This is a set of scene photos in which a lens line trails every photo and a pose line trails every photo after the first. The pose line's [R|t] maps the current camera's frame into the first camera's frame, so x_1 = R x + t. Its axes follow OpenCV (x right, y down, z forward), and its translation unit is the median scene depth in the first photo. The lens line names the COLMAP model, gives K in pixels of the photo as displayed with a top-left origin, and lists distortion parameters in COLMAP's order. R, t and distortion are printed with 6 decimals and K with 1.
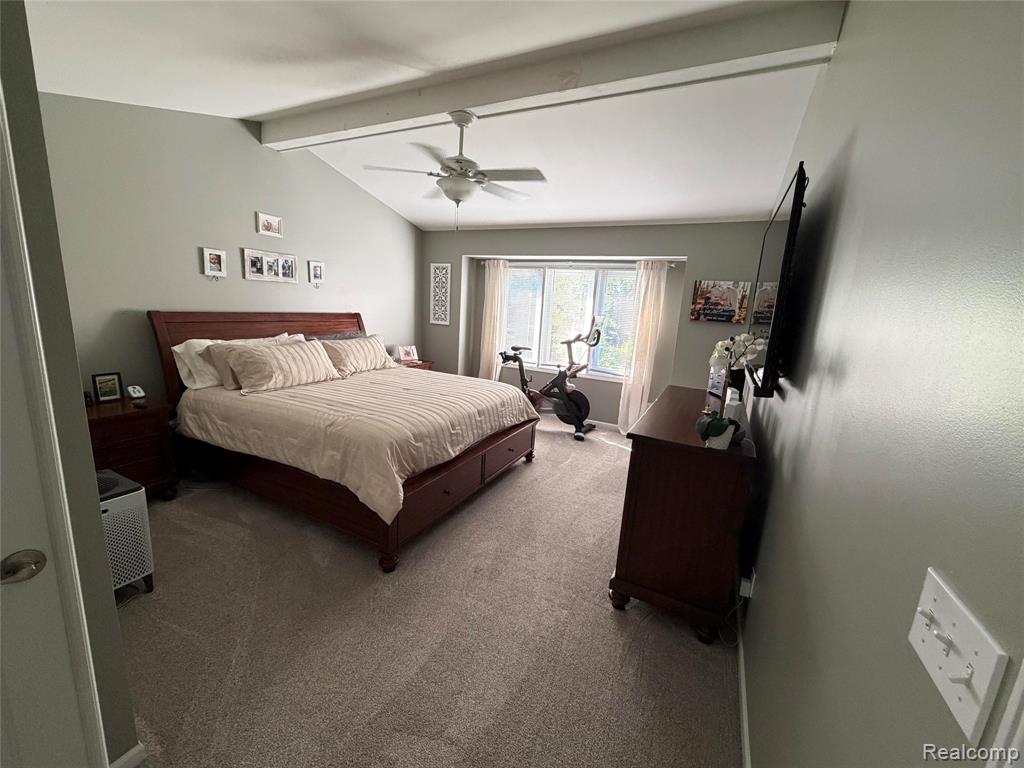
lens RADIAL K [[409.2, 0, 509.1], [0, 409.2, 382.1], [0, 0, 1]] dist [0.000540, -0.000799]
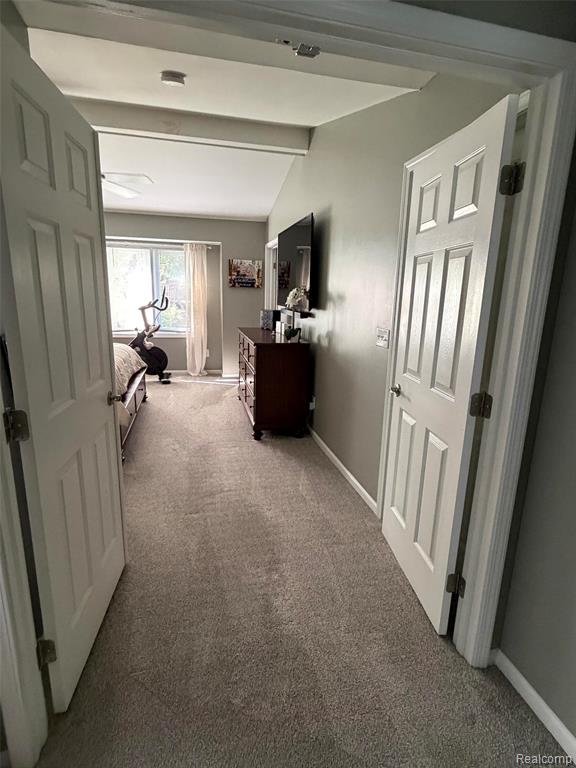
lens RADIAL K [[402.6, 0, 289.2], [0, 402.6, 385.2], [0, 0, 1]] dist [-0.001588, -0.000297]
pose [[0.761903, -0.184944, 0.620725, -0.333259], [0.139806, 0.982733, 0.121201, 0.047090], [-0.632423, -0.005562, 0.774604, -0.237933]]
